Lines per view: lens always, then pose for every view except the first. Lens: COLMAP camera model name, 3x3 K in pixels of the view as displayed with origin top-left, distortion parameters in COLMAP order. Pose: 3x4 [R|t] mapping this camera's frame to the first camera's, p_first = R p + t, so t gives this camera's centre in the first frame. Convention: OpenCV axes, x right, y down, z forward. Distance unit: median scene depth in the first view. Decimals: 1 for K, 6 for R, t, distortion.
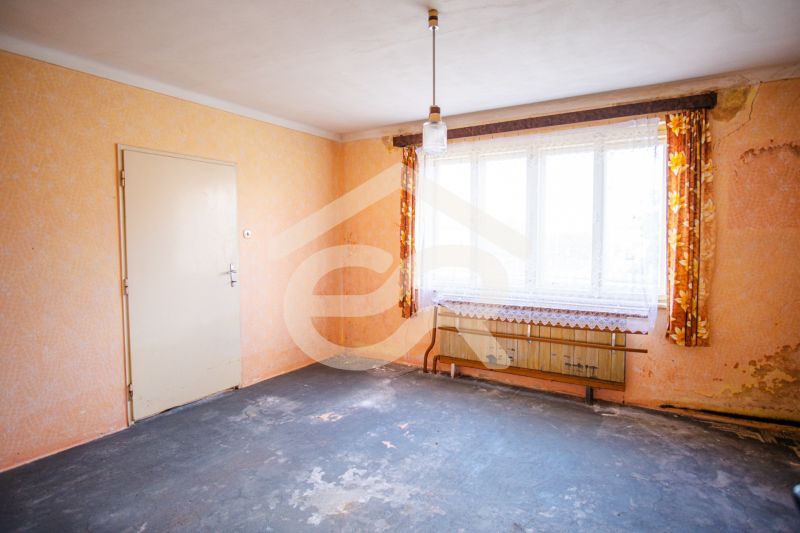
lens RADIAL K [[421.2, 0, 399.5], [0, 421.2, 261.4], [0, 0, 1]] dist [-0.041012, 0.013426]
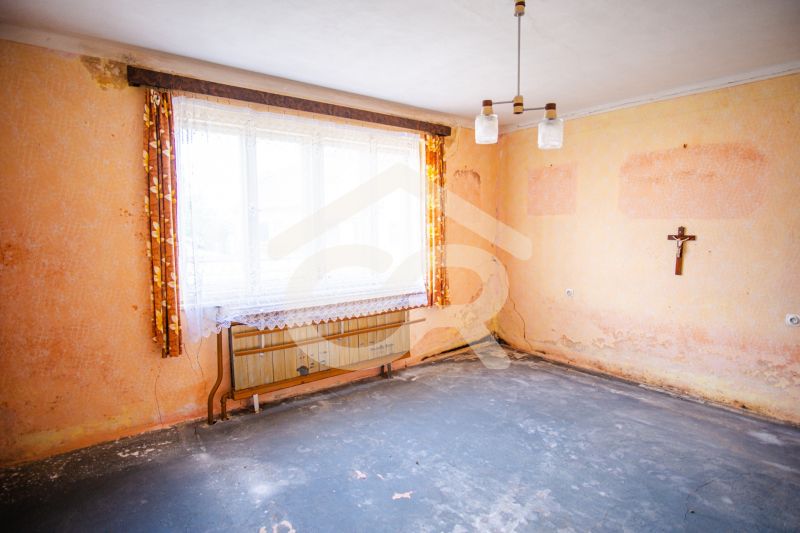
lens RADIAL K [[421.2, 0, 399.5], [0, 421.2, 261.4], [0, 0, 1]] dist [-0.041012, 0.013426]
pose [[0.358769, -0.078034, 0.930159, -0.598666], [0.058123, 0.996433, 0.061176, -0.042153], [-0.931615, 0.032115, 0.362025, 0.582926]]
